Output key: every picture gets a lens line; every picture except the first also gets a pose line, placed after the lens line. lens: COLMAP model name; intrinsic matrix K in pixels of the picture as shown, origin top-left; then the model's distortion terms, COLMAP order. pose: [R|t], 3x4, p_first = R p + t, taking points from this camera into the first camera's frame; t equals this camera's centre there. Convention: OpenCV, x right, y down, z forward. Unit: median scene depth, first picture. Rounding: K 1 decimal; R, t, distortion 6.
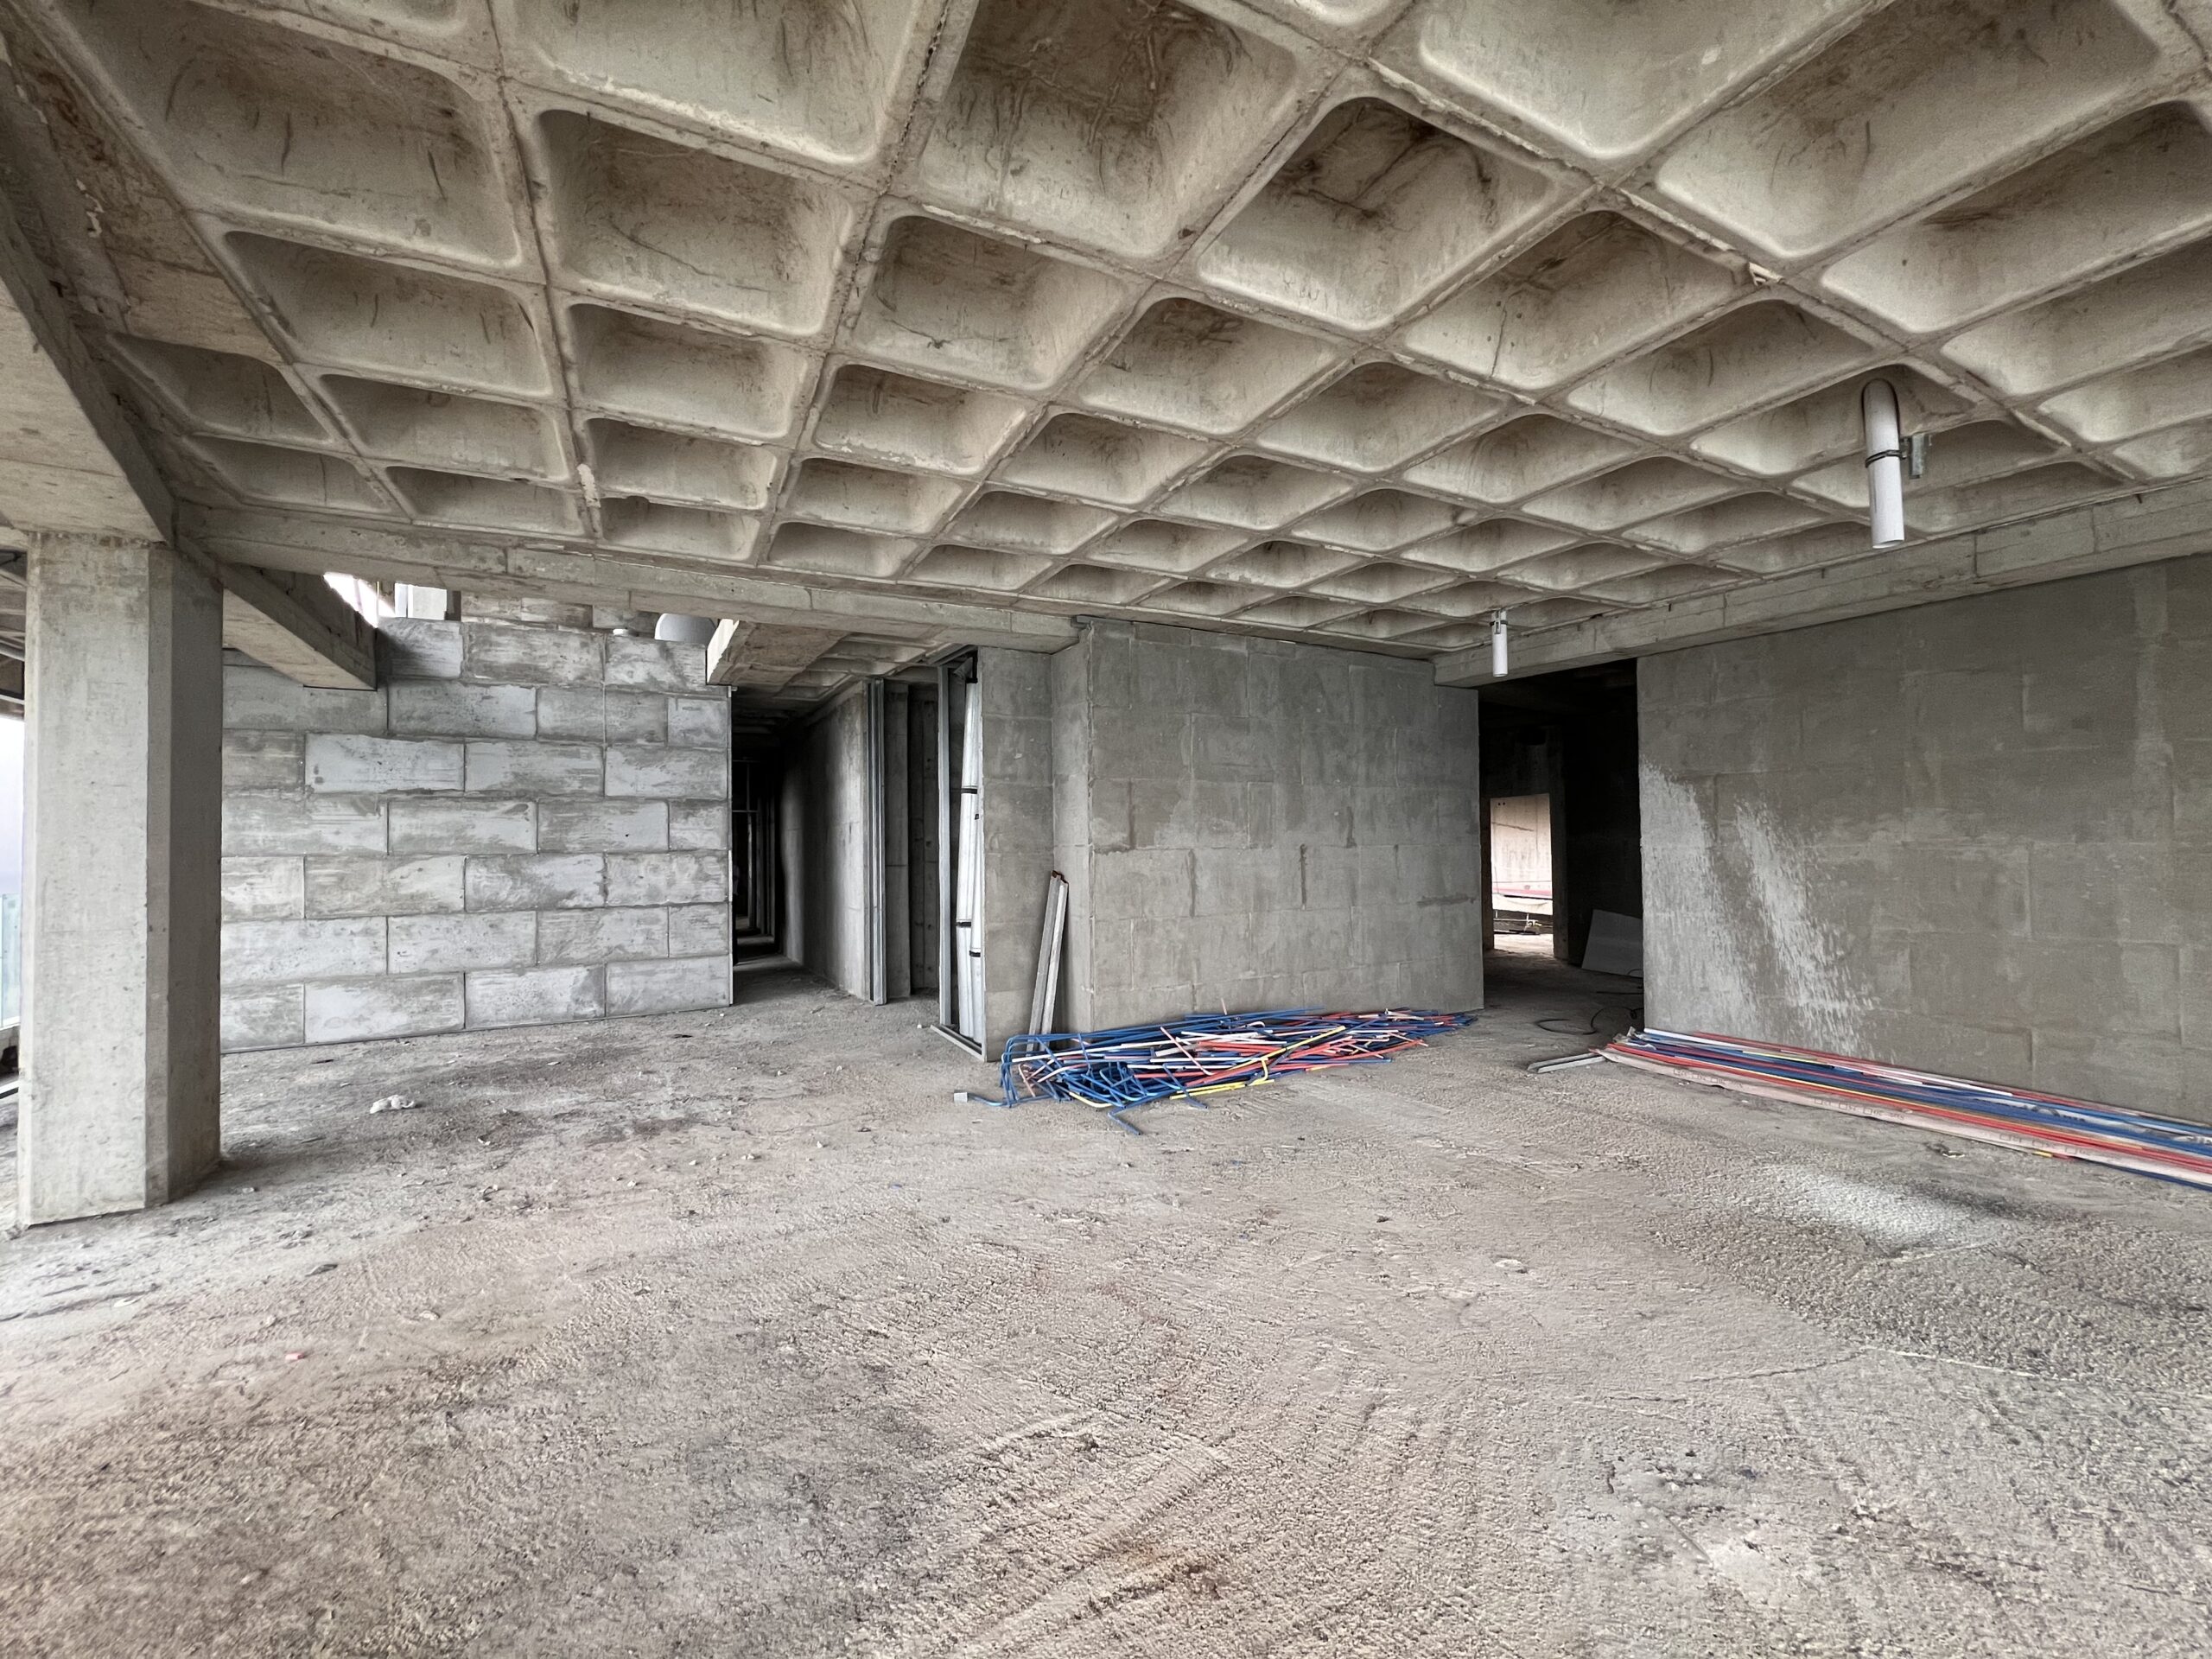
lens RADIAL K [[887.6, 0, 1113.3], [0, 887.6, 833.5], [0, 0, 1]] dist [0.002004, -0.000192]
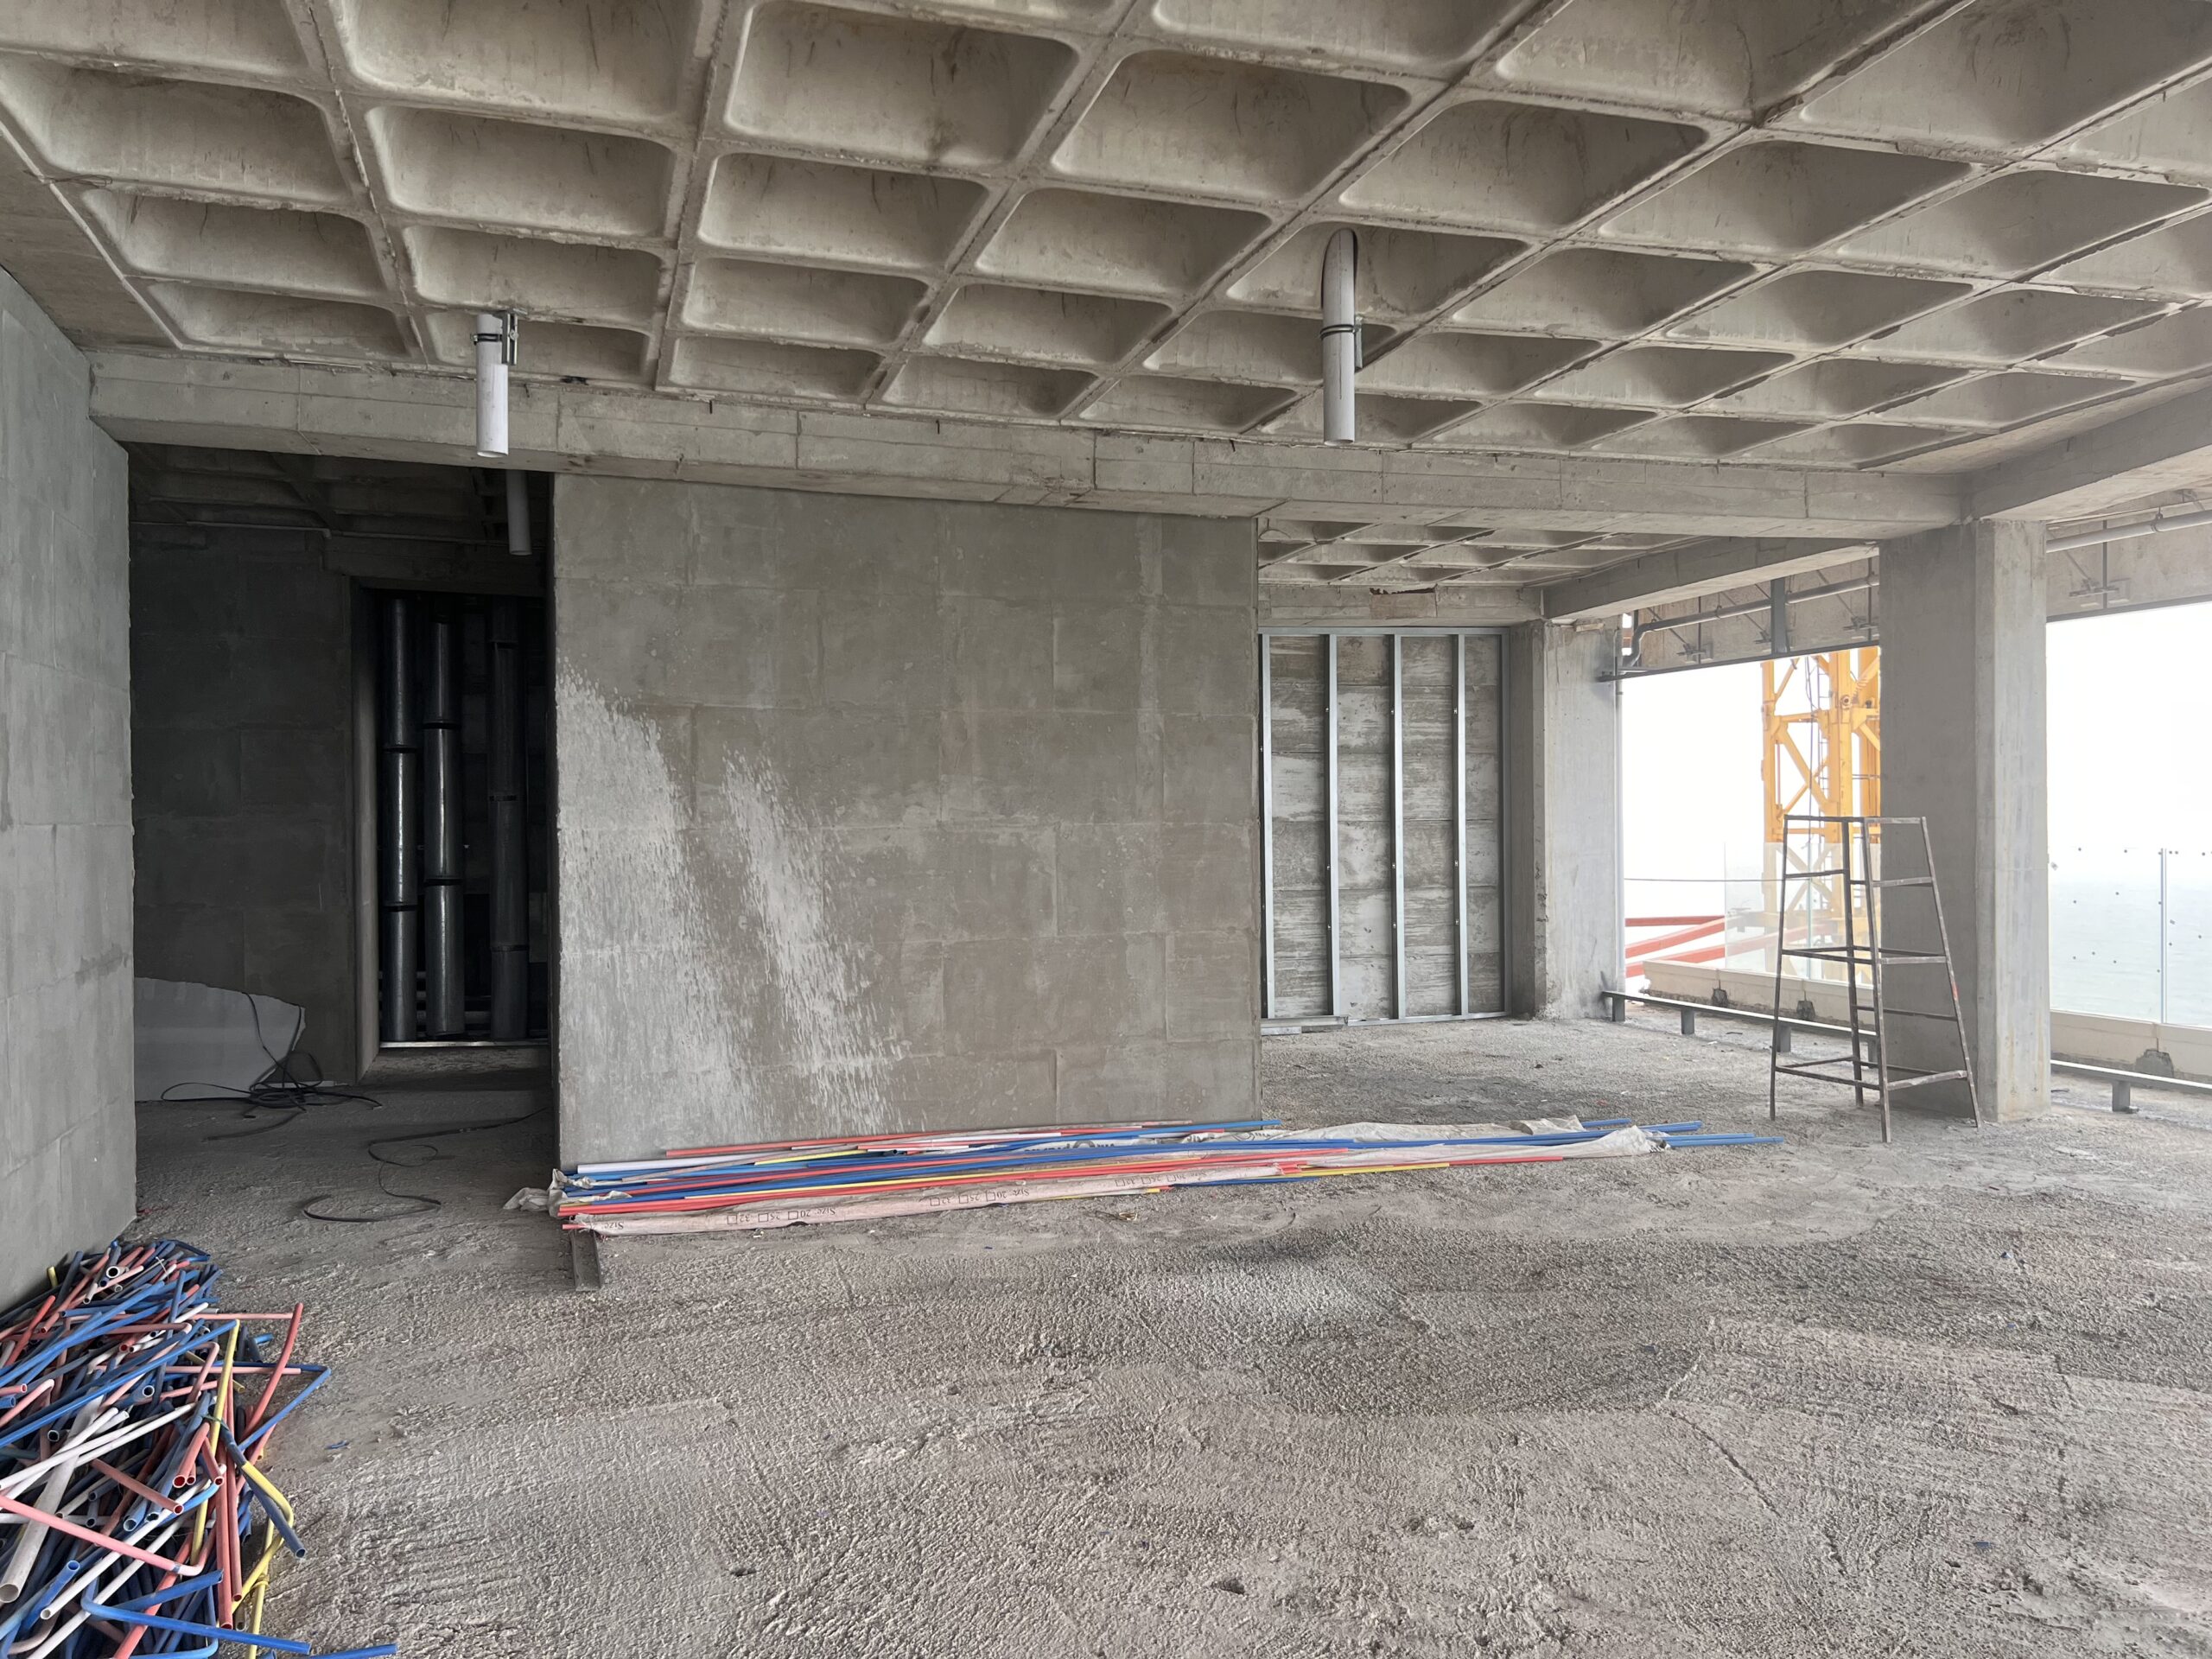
lens RADIAL K [[1661.7, 0, 1080.9], [0, 1661.7, 829.6], [0, 0, 1]] dist [0.059058, -0.067872]
pose [[0.183359, 0.002606, 0.983043, -0.473464], [-0.010448, 0.999945, -0.000702, 0.017554], [-0.982991, -0.010142, 0.183376, 0.708868]]
